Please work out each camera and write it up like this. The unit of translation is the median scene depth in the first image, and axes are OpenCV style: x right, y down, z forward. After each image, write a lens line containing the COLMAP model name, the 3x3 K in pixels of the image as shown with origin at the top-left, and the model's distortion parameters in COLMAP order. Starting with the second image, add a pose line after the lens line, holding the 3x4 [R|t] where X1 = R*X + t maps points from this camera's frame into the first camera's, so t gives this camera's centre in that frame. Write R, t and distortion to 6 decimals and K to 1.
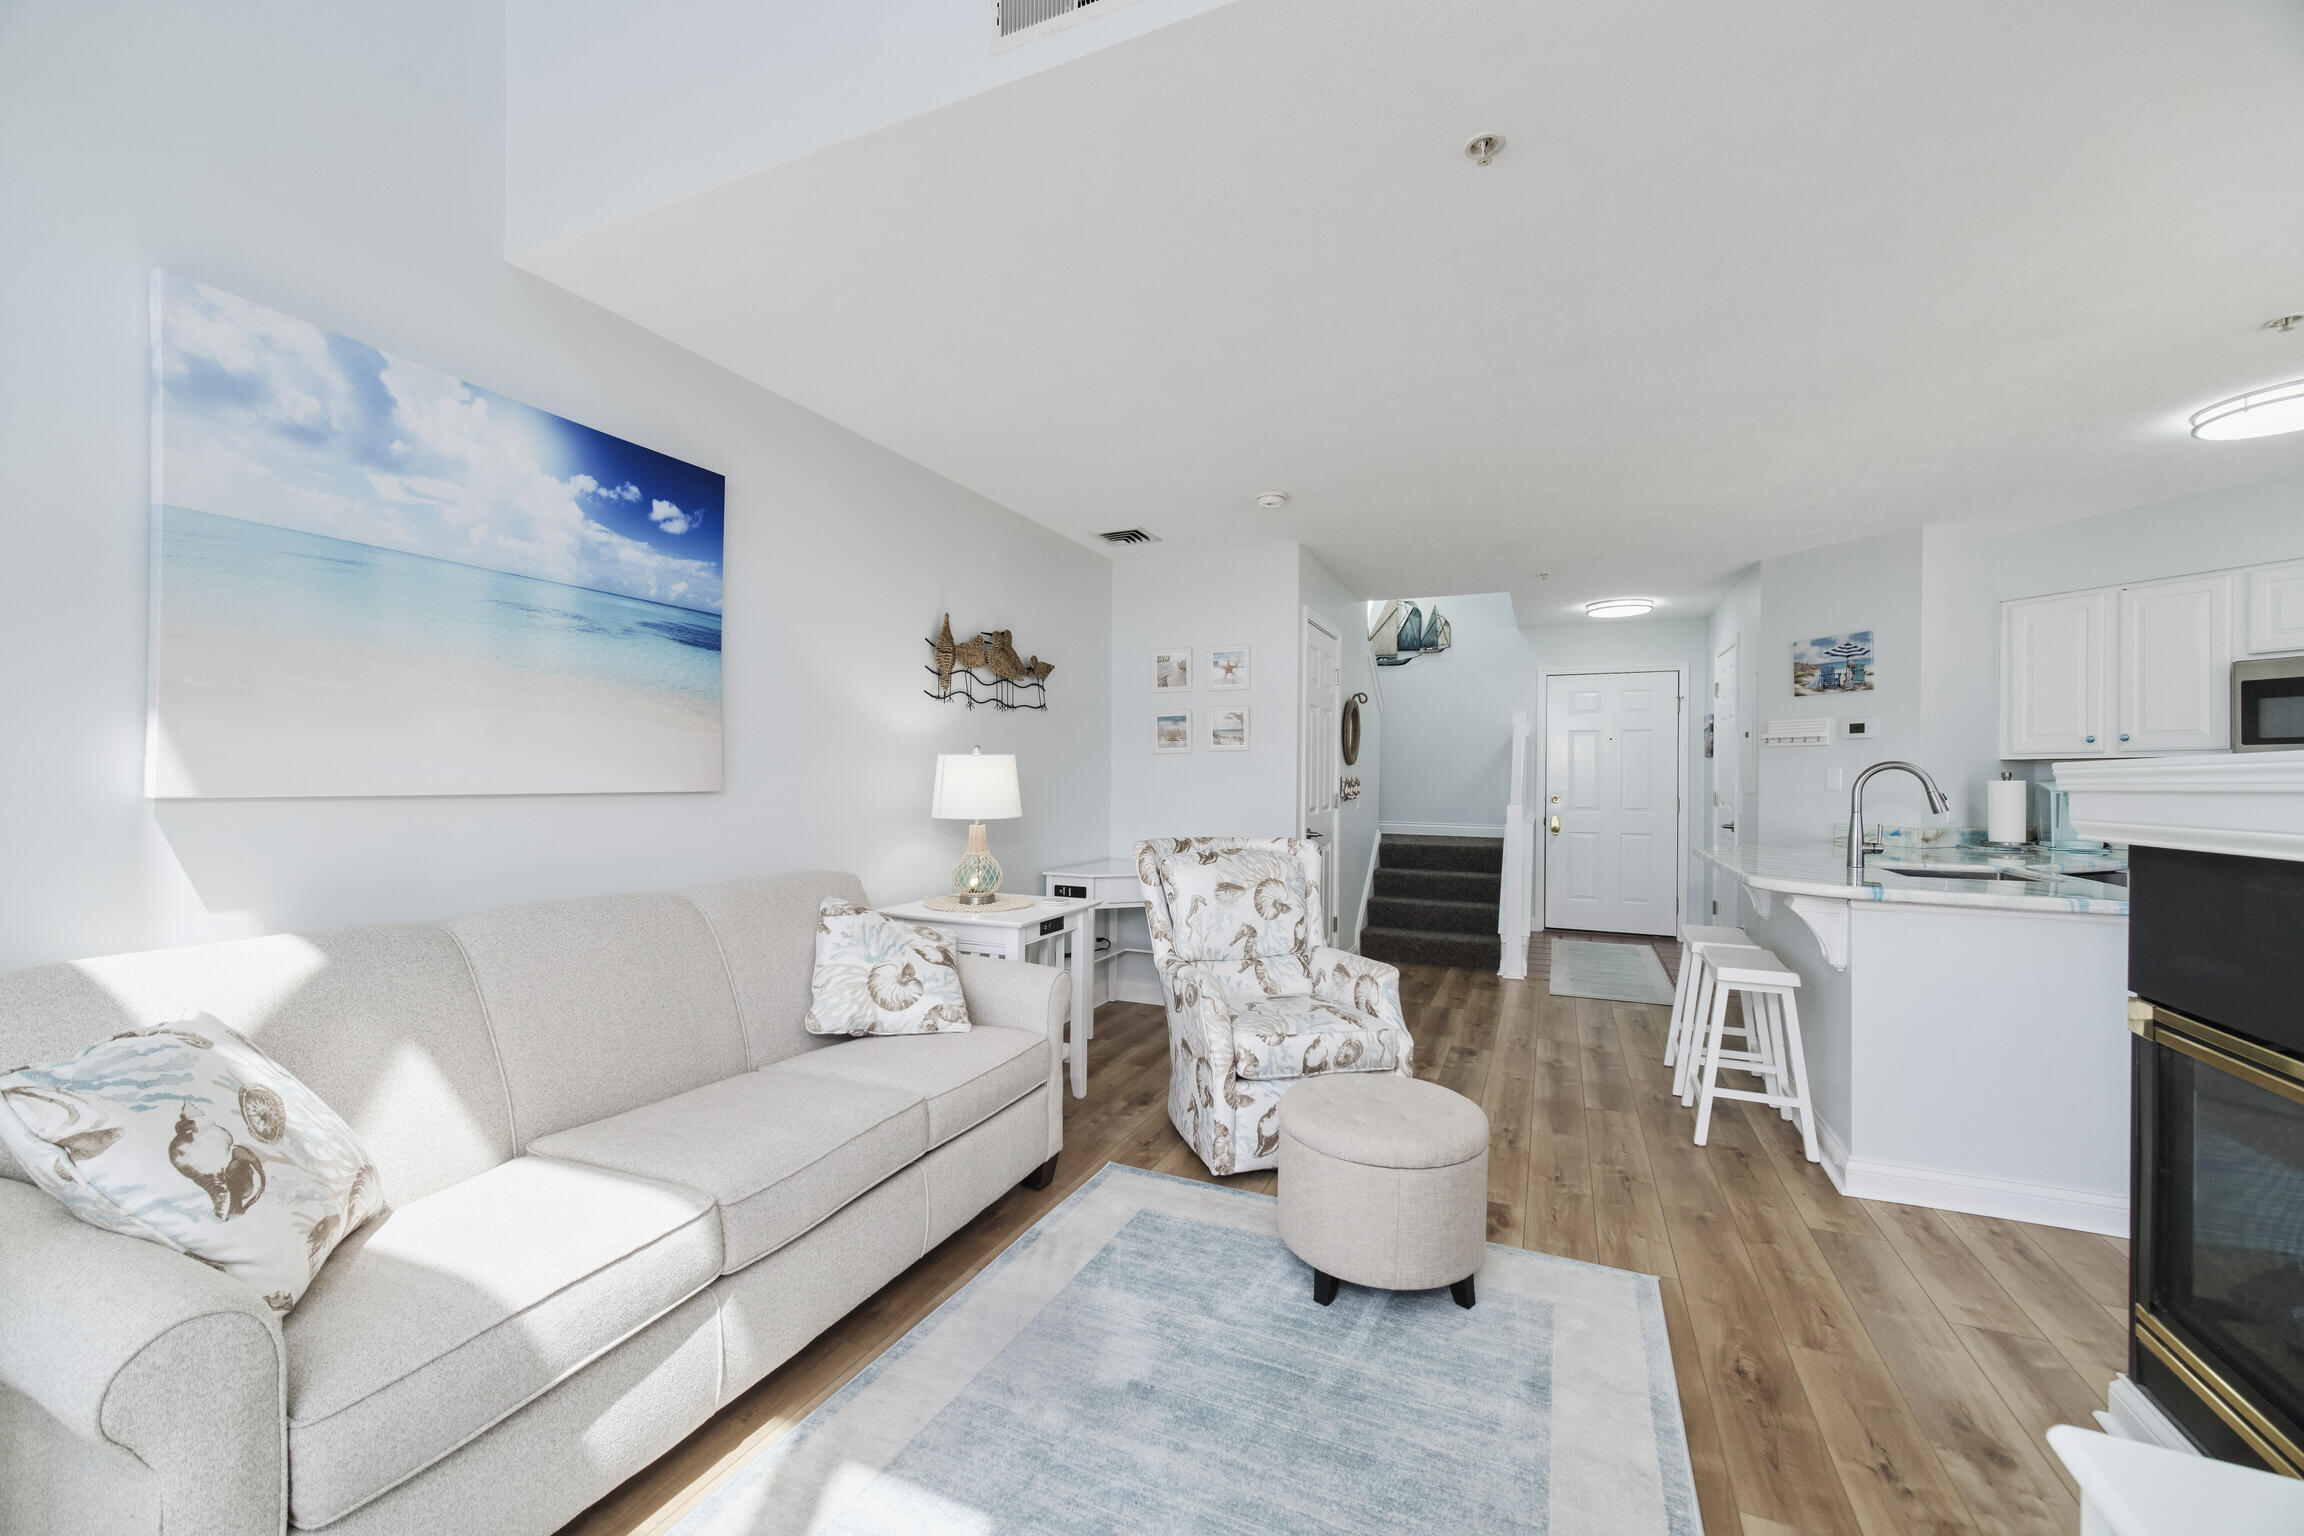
lens RADIAL K [[928.7, 0, 1168.3], [0, 928.7, 780.0], [0, 0, 1]] dist [0.000229, 0.000044]
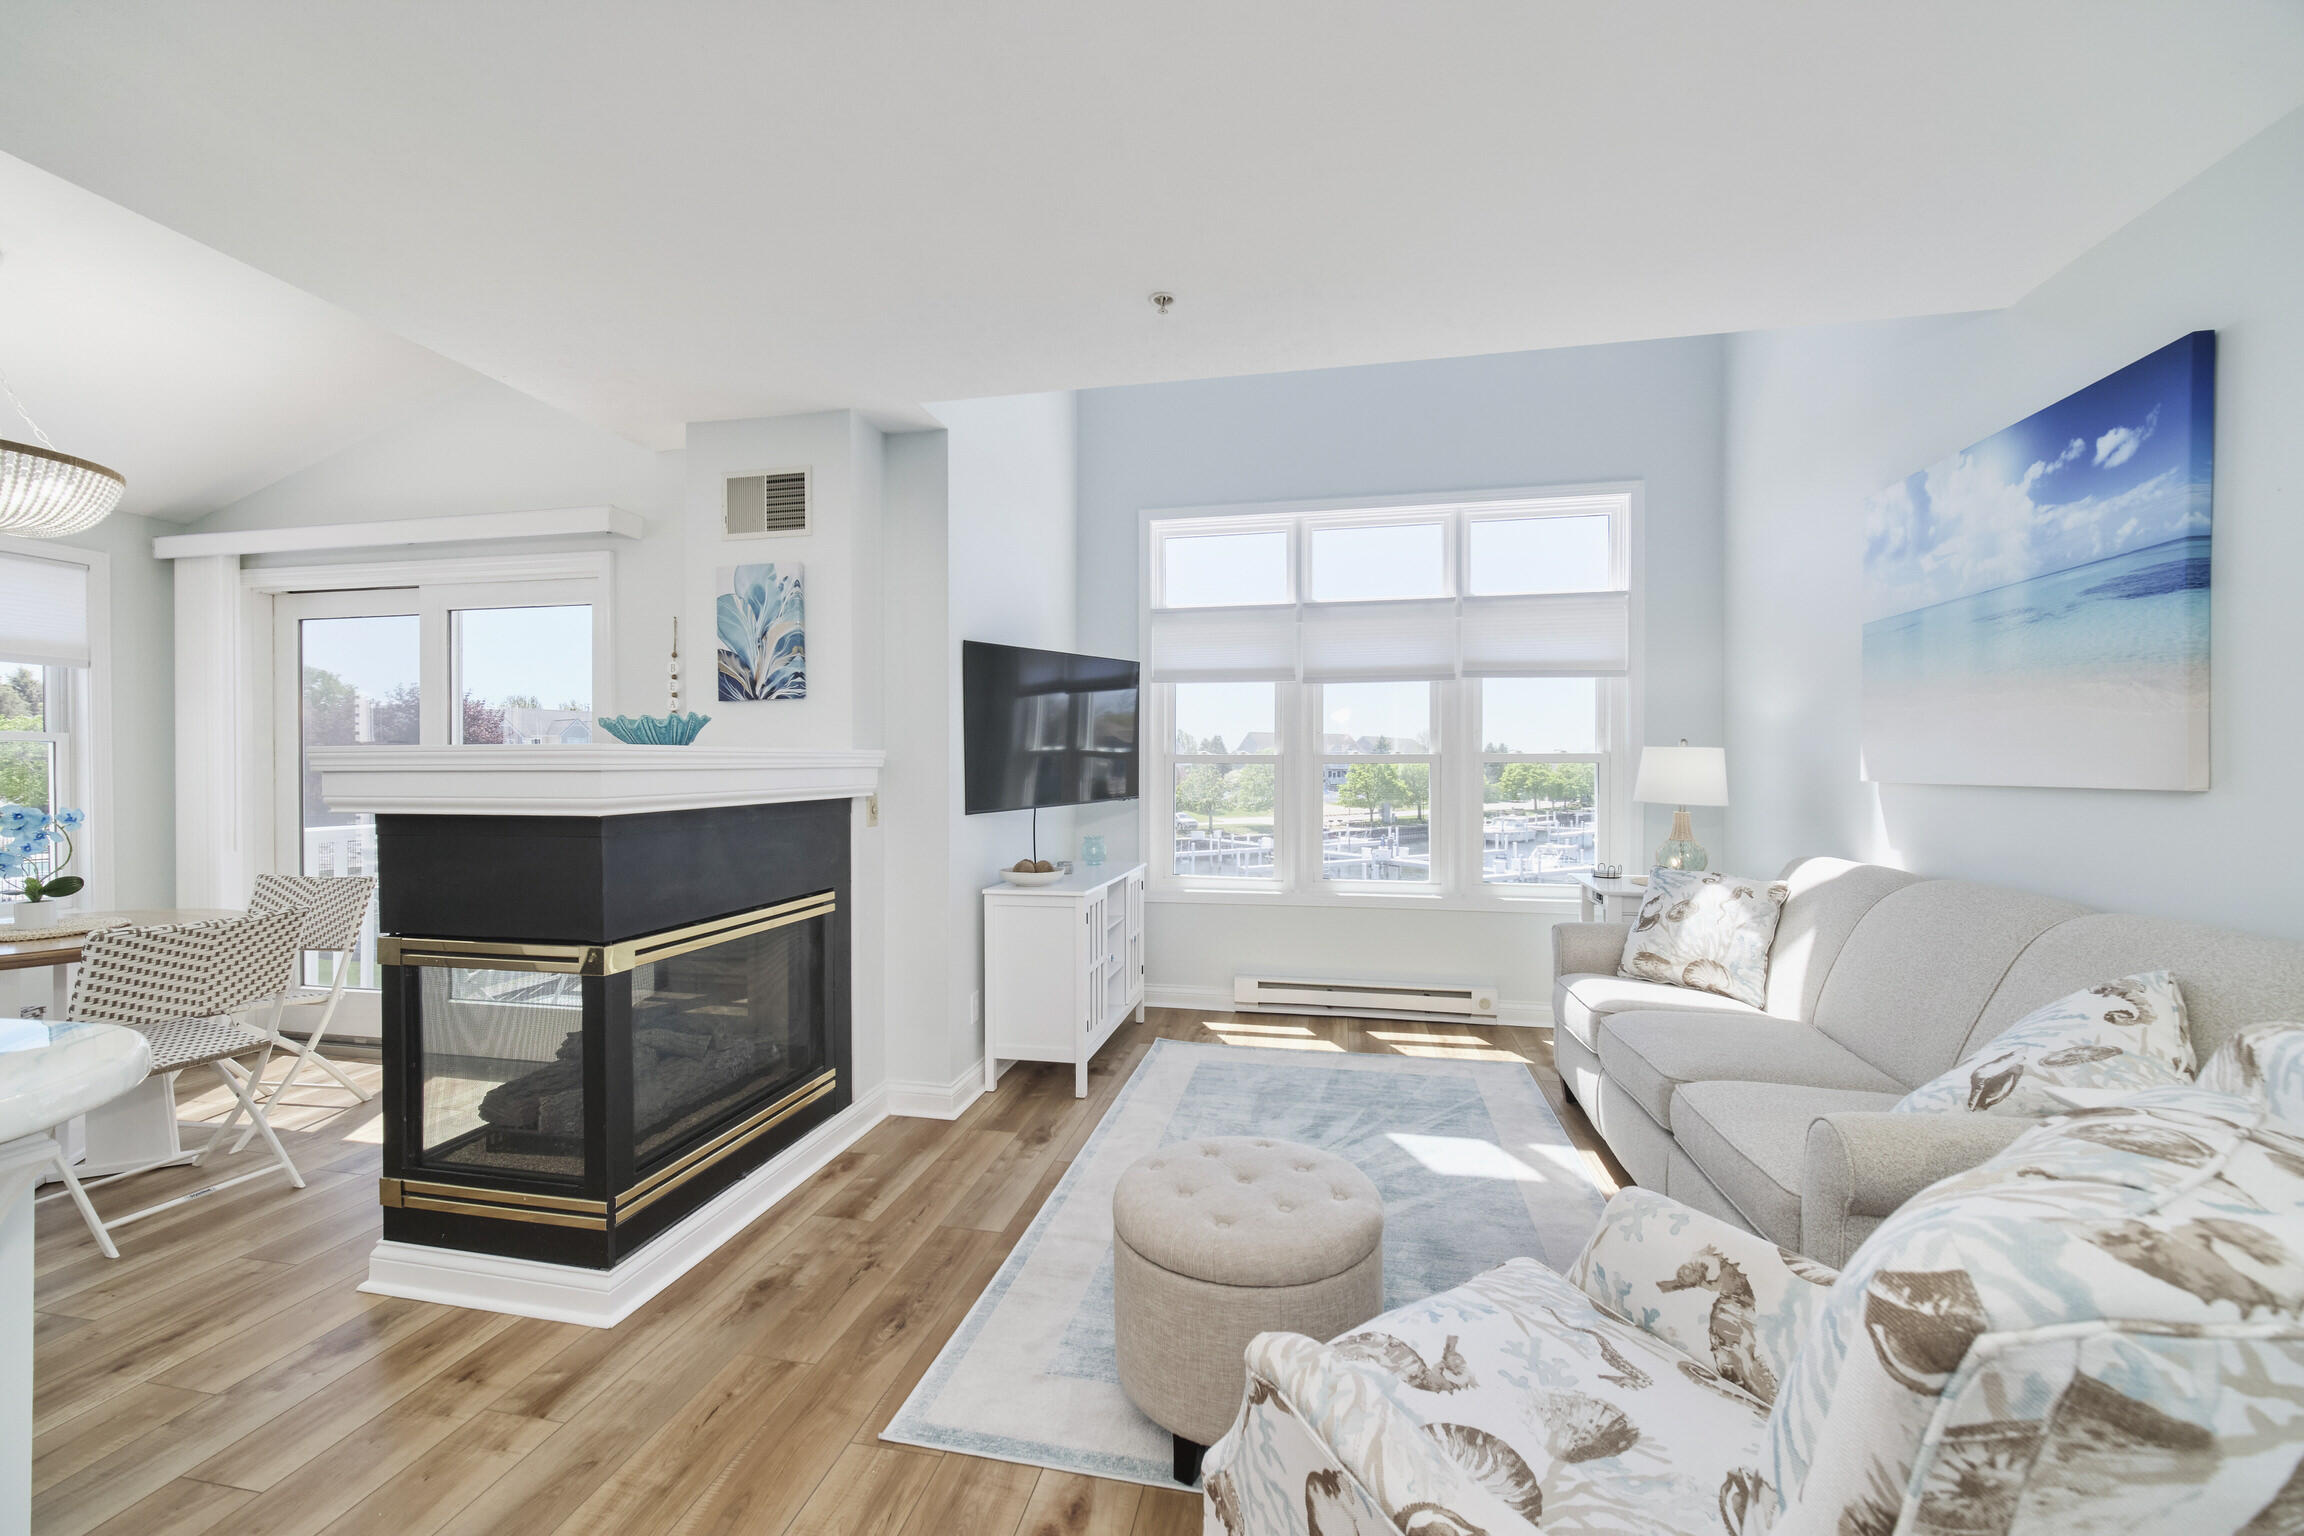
lens RADIAL K [[930.8, 0, 1180.8], [0, 930.8, 776.3], [0, 0, 1]] dist [0.001214, 0.000080]
pose [[-0.974666, -0.011175, -0.223388, 0.463149], [-0.014008, 0.999840, 0.011099, 0.003819], [0.223228, 0.013947, -0.974666, 1.751060]]
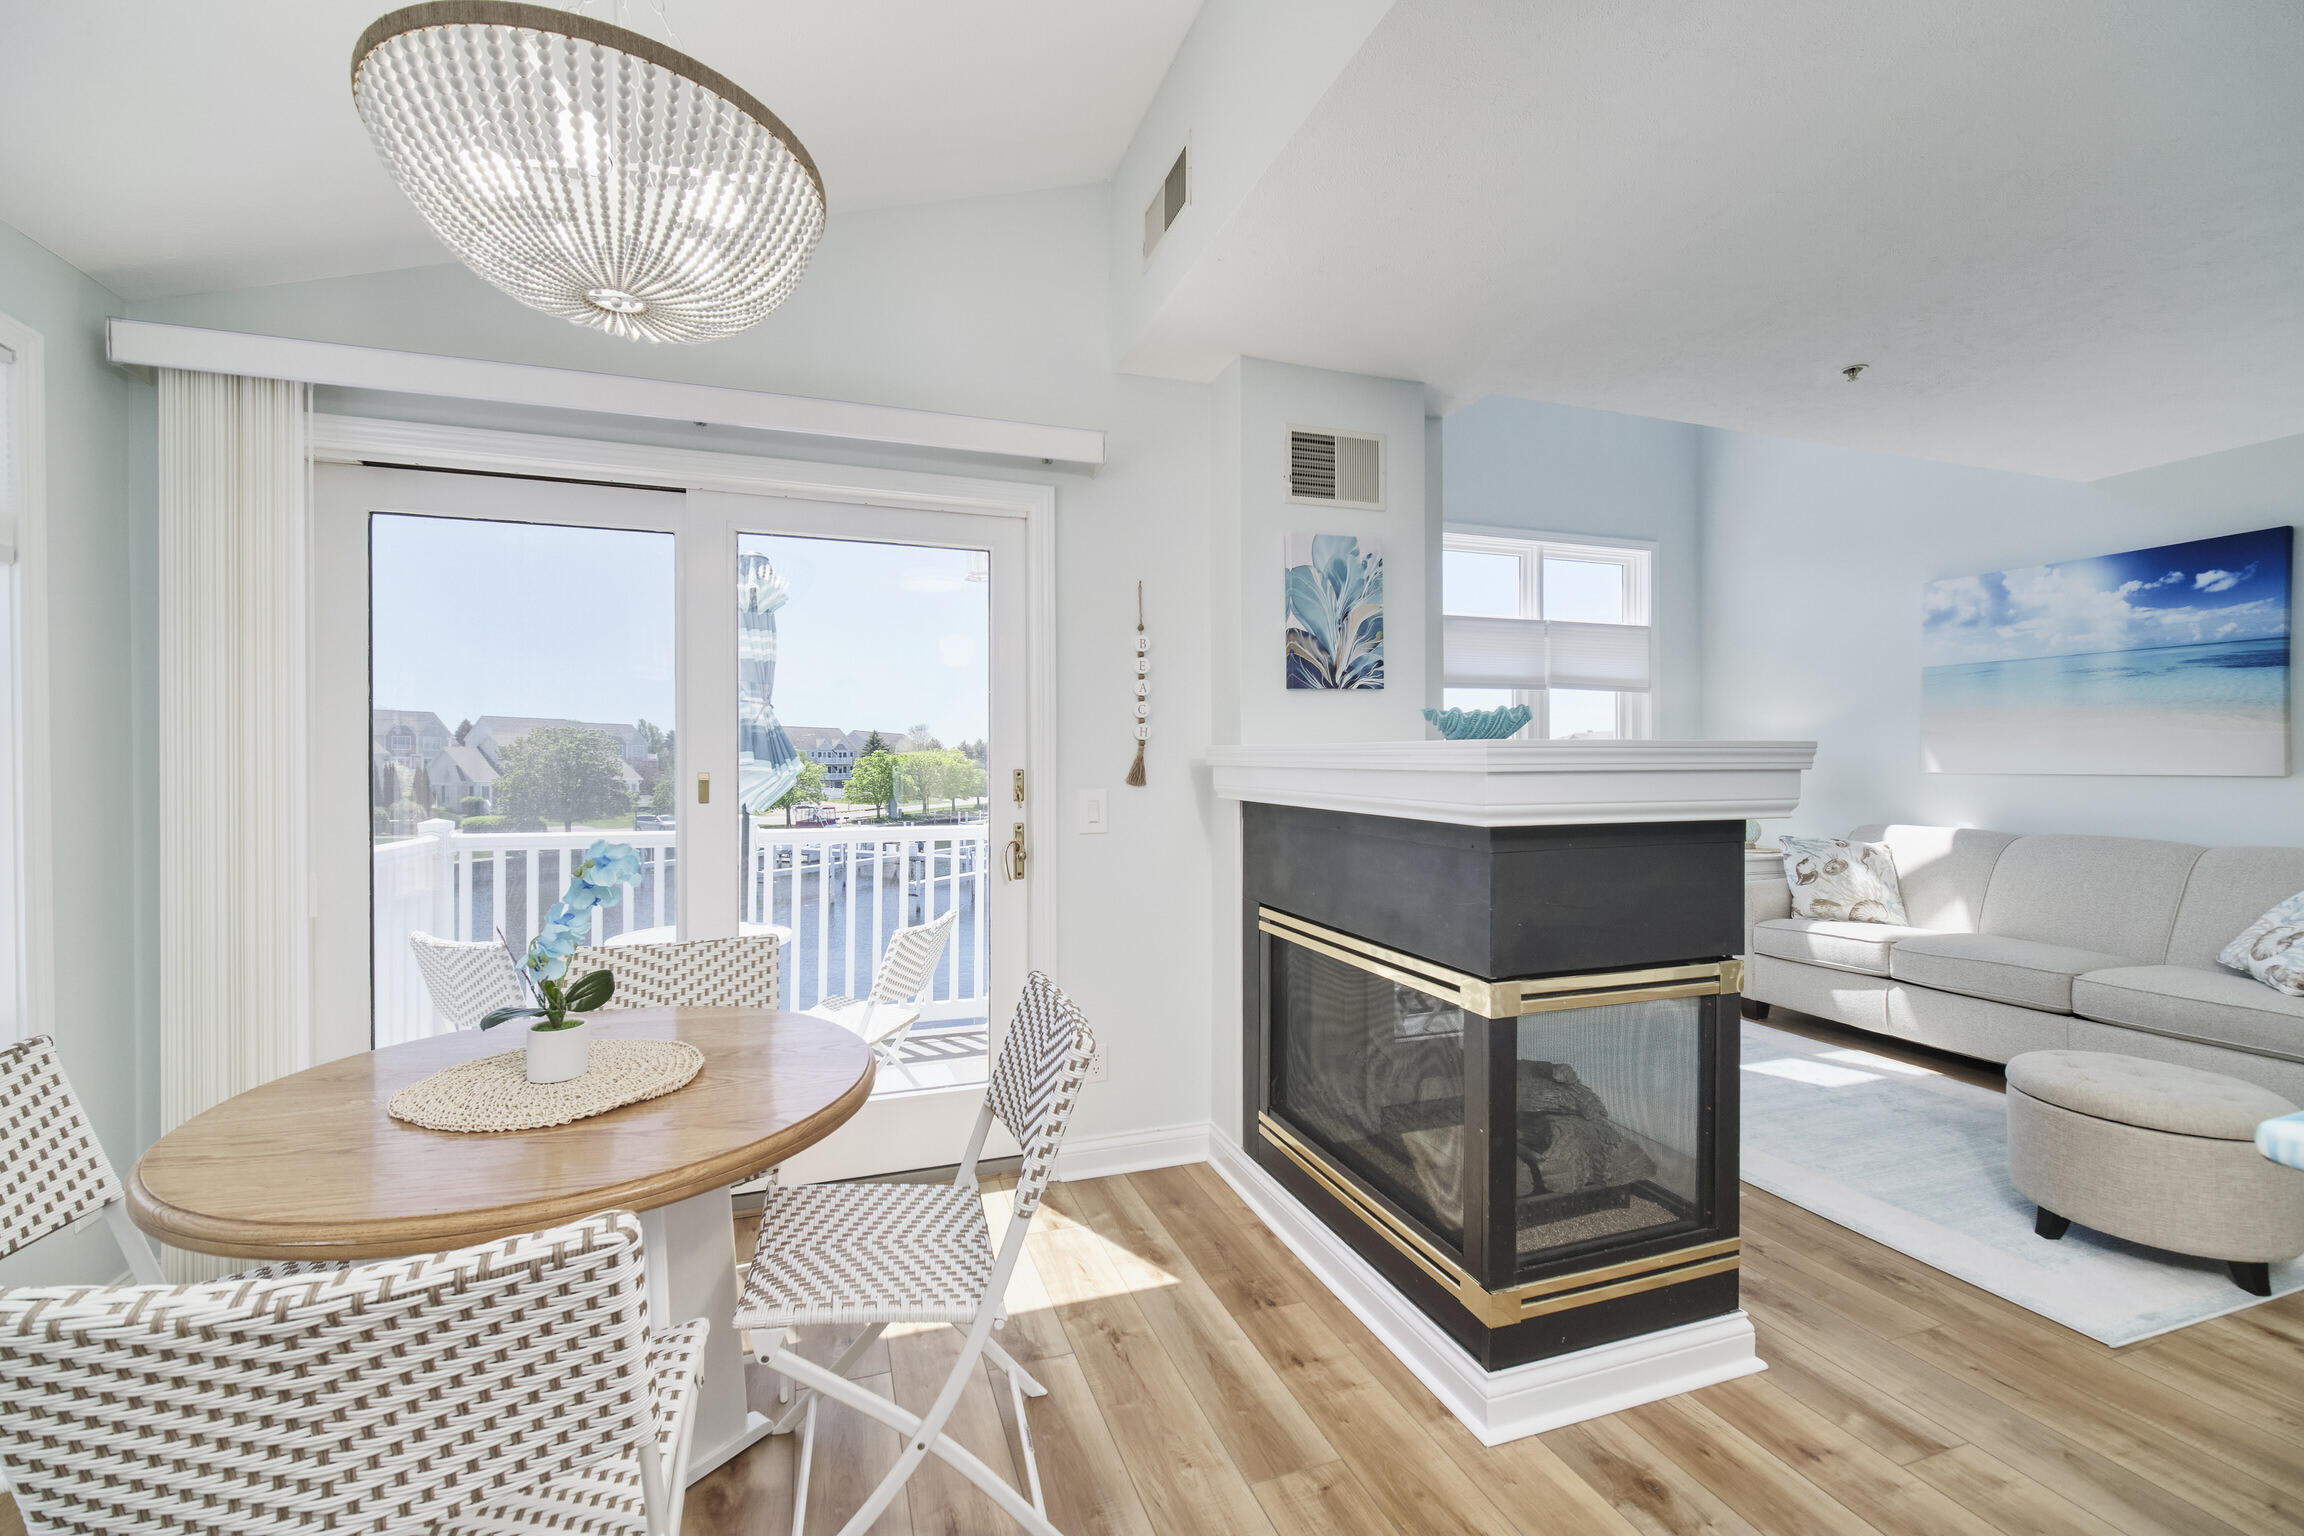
lens RADIAL K [[926.6, 0, 1162.0], [0, 926.6, 768.2], [0, 0, 1]] dist [0.002781, 0.000133]
pose [[-0.725317, -0.007719, -0.688372, 1.730478], [-0.011160, 0.999938, 0.000547, 0.019813], [0.688325, 0.008079, -0.725358, 1.008950]]
